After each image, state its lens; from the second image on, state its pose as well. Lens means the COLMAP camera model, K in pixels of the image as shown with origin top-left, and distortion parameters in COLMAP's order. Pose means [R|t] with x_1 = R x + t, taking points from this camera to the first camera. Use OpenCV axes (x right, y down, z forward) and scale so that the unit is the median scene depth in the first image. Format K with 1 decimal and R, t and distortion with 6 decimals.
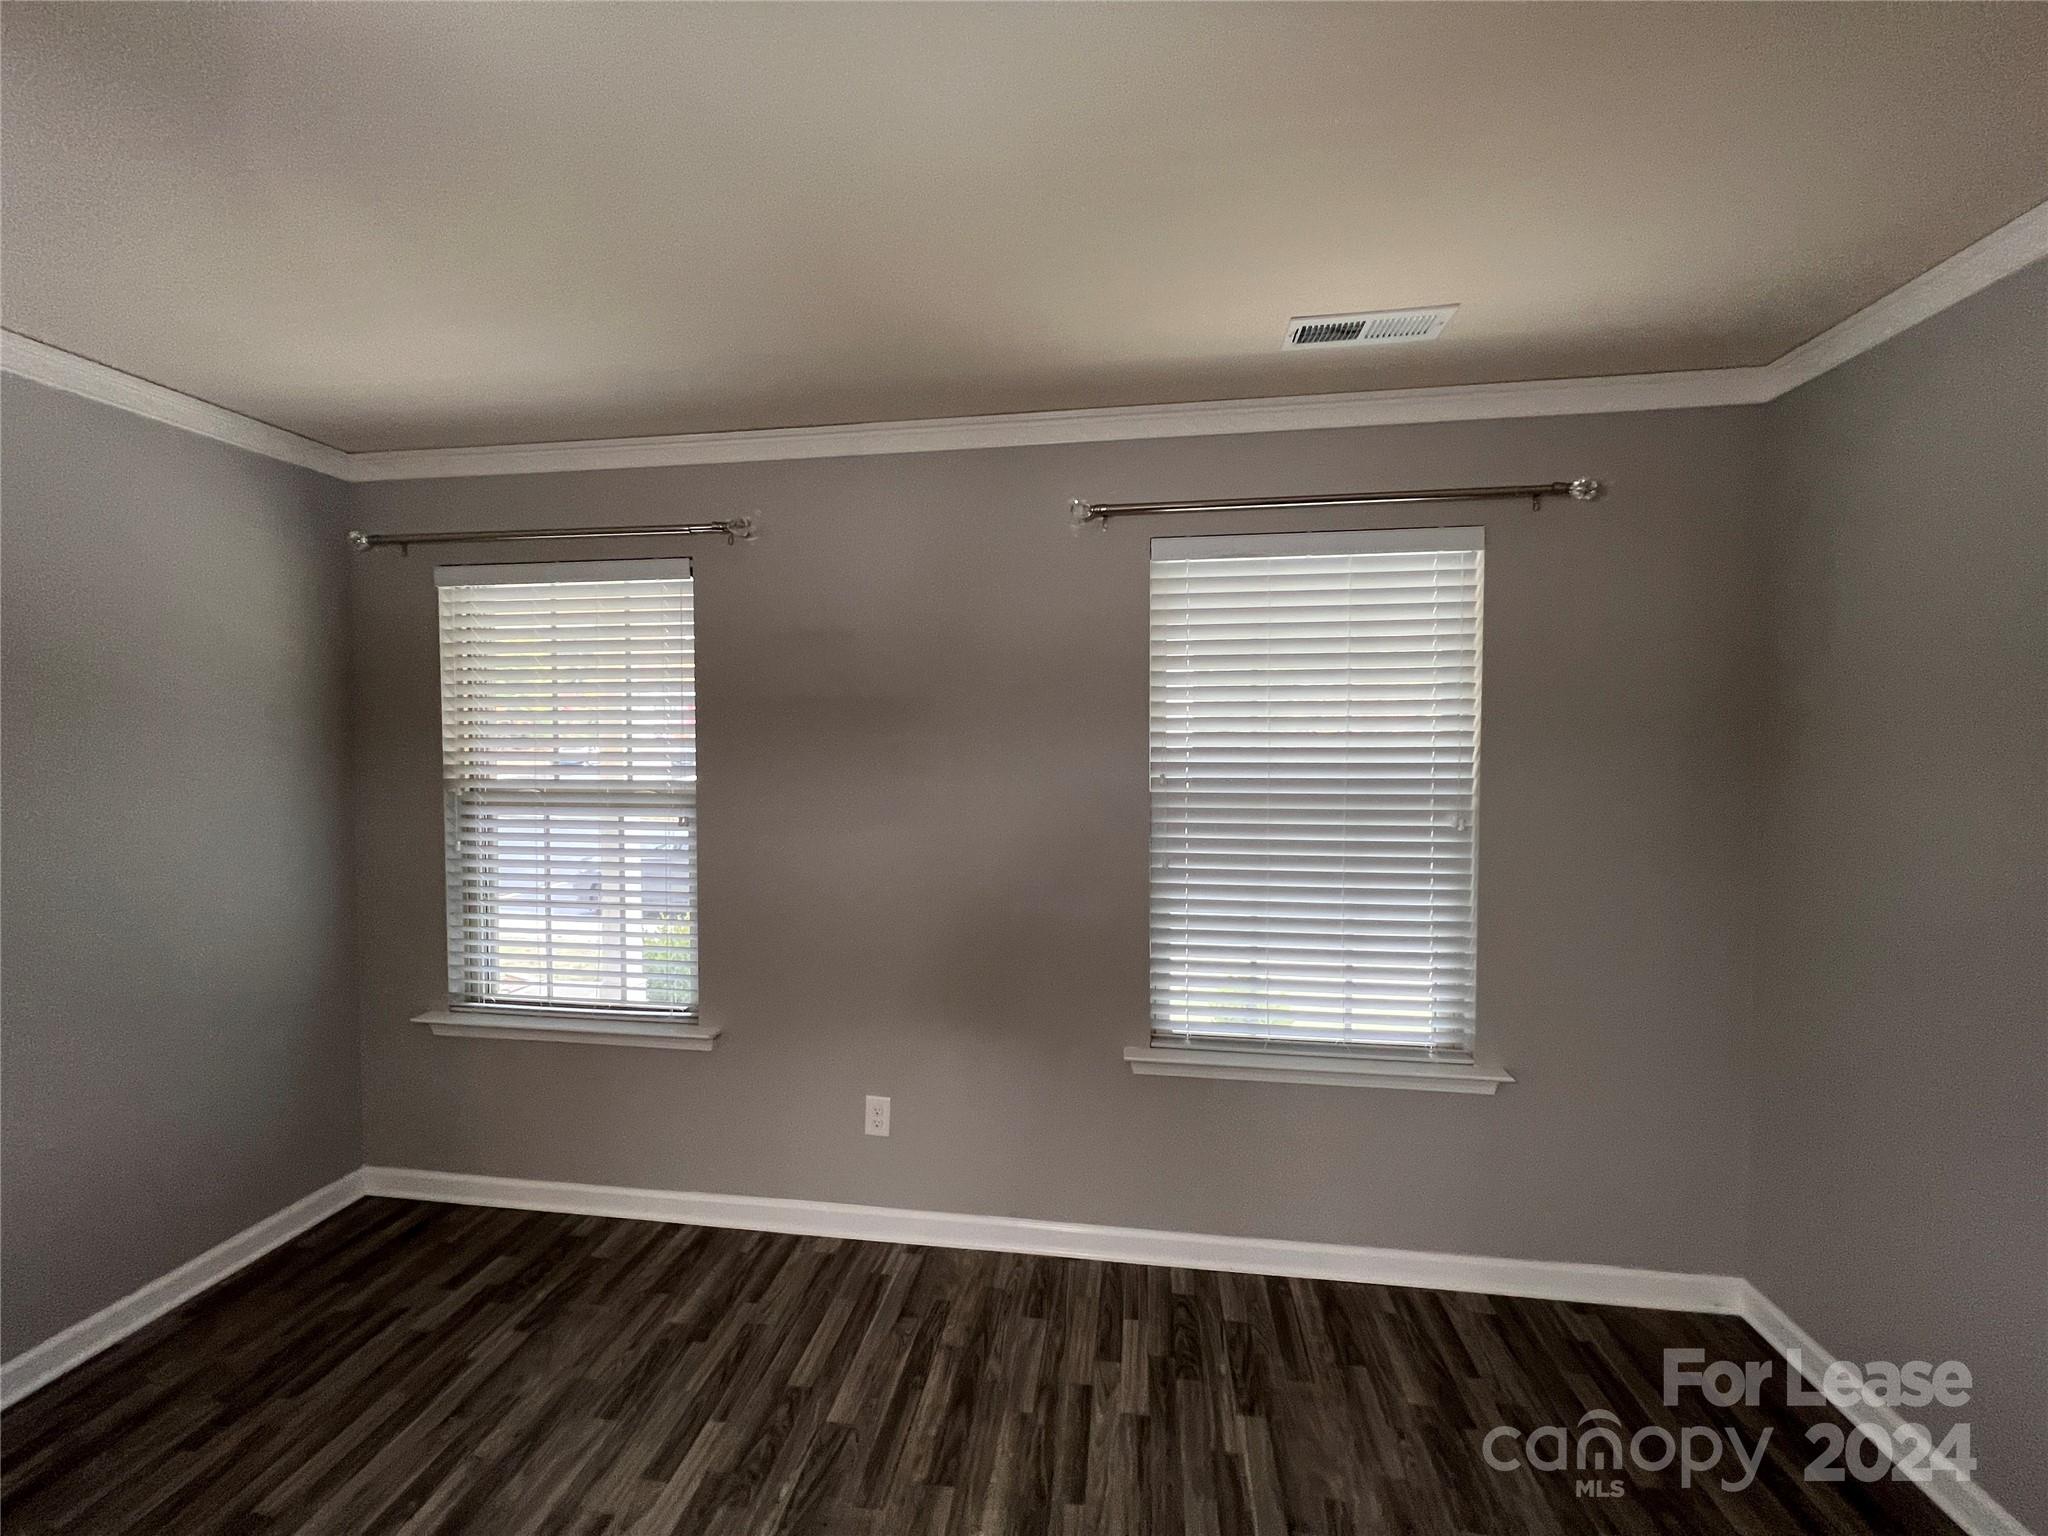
lens RADIAL K [[834.0, 0, 1005.6], [0, 834.0, 759.2], [0, 0, 1]] dist [0.009098, 0.000029]
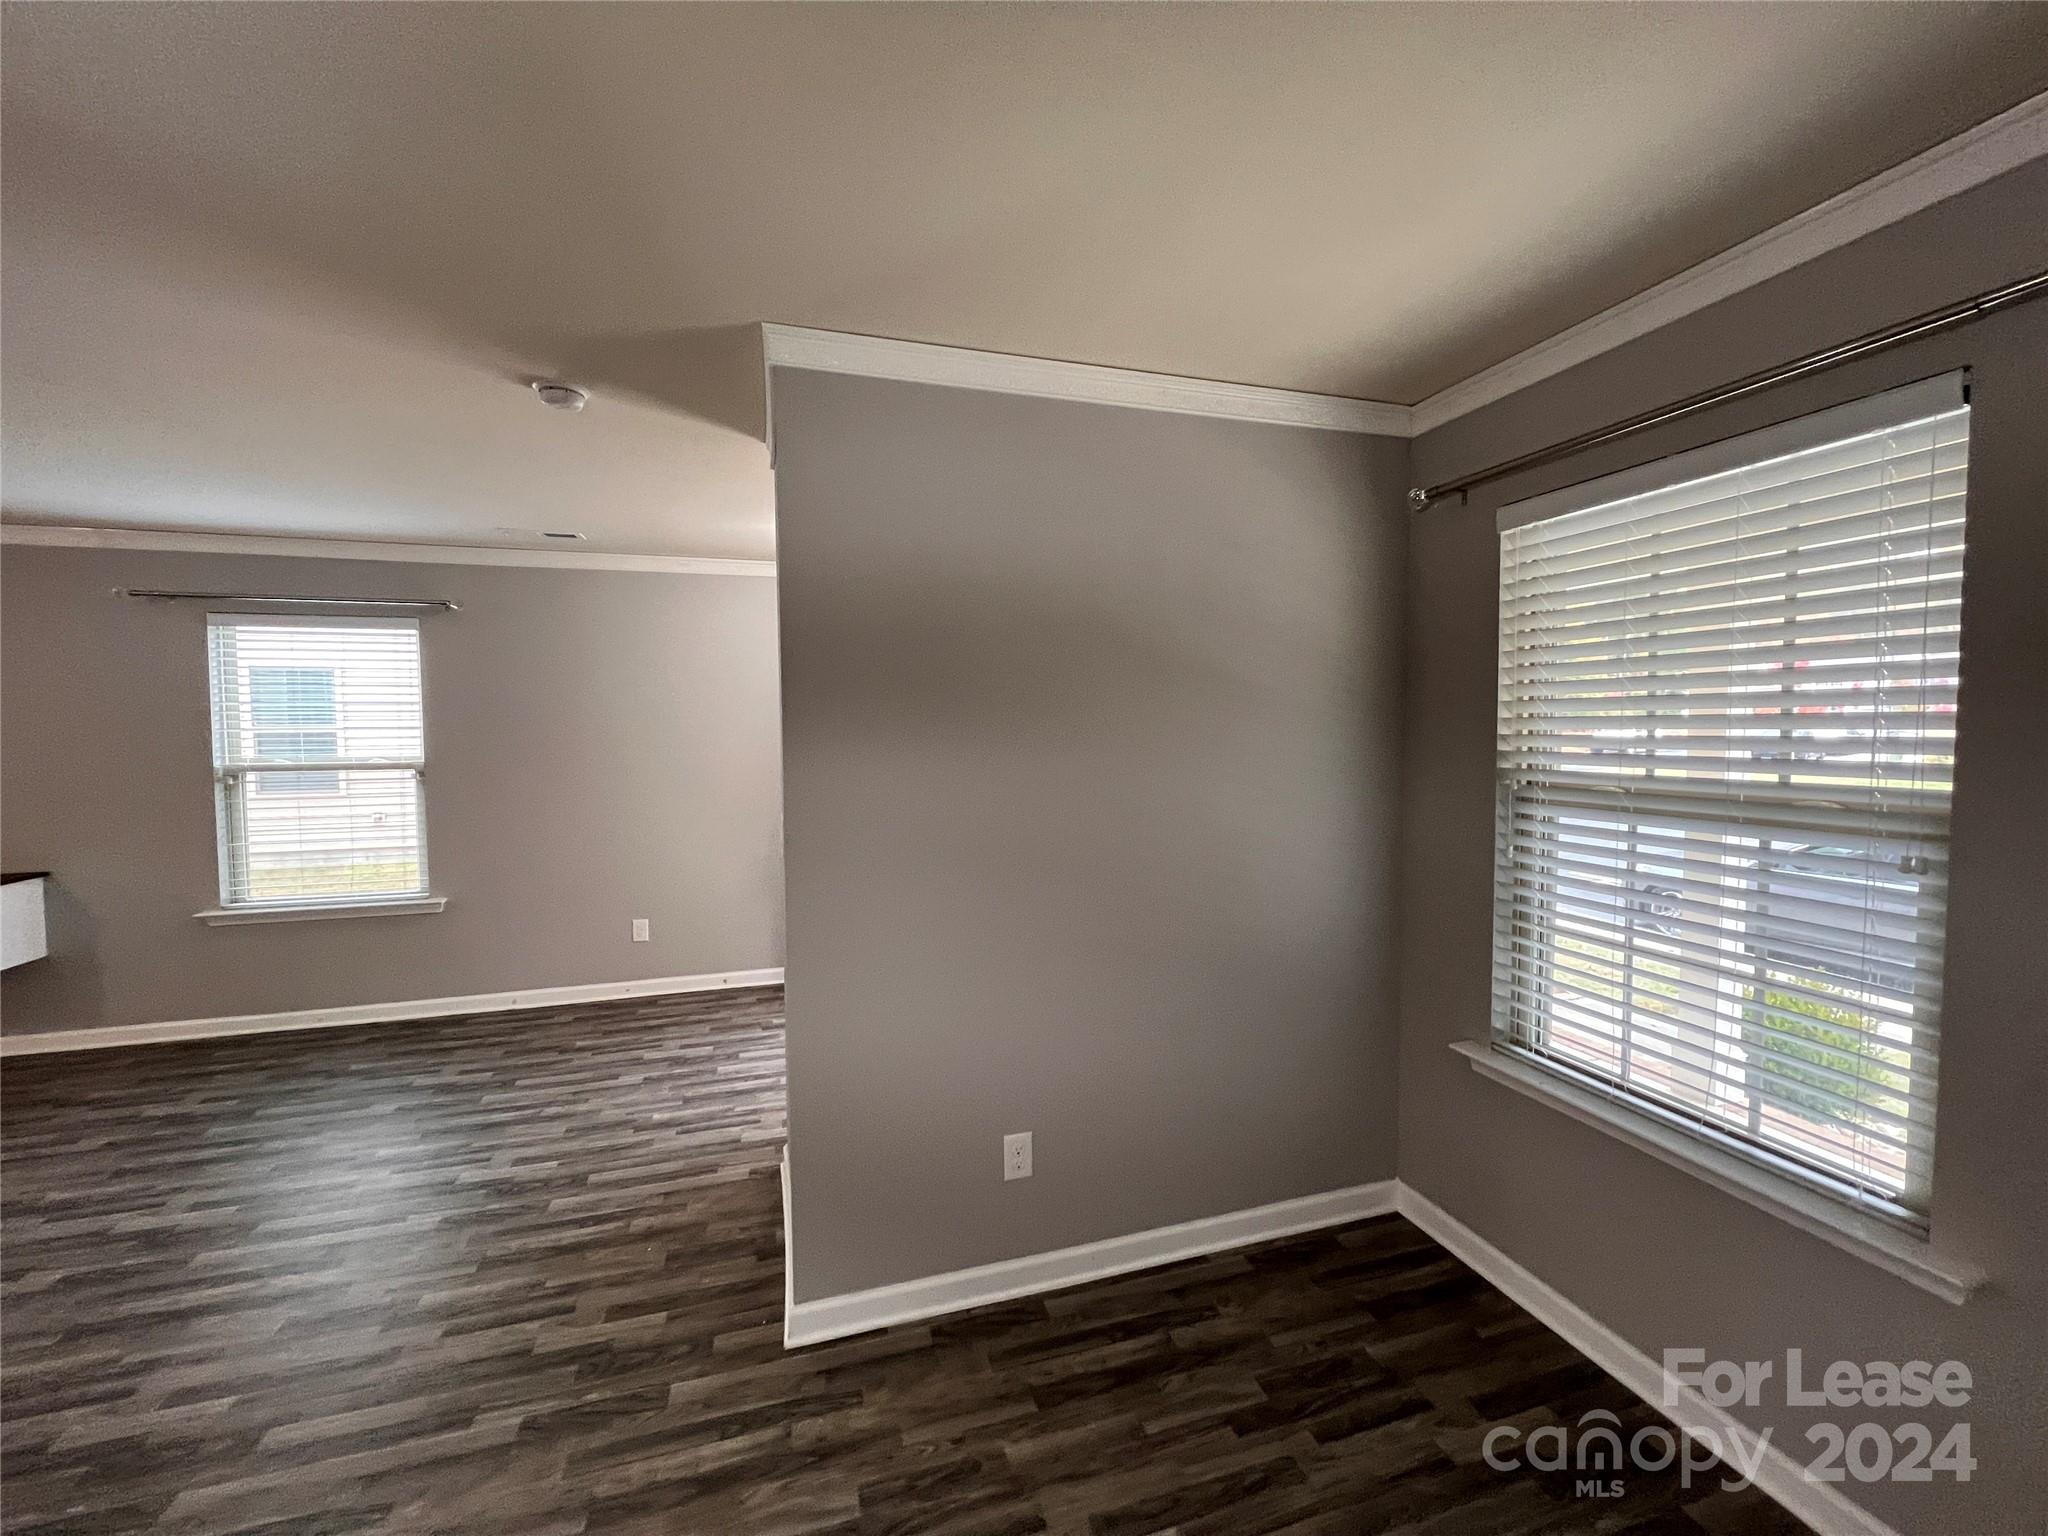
lens RADIAL K [[806.4, 0, 1035.3], [0, 806.4, 771.7], [0, 0, 1]] dist [-0.026767, 0.007303]
pose [[0.459846, 0.047774, -0.886713, -0.185667], [-0.018821, 0.998852, 0.044055, 0.001330], [0.887799, -0.003570, 0.460217, 0.239947]]
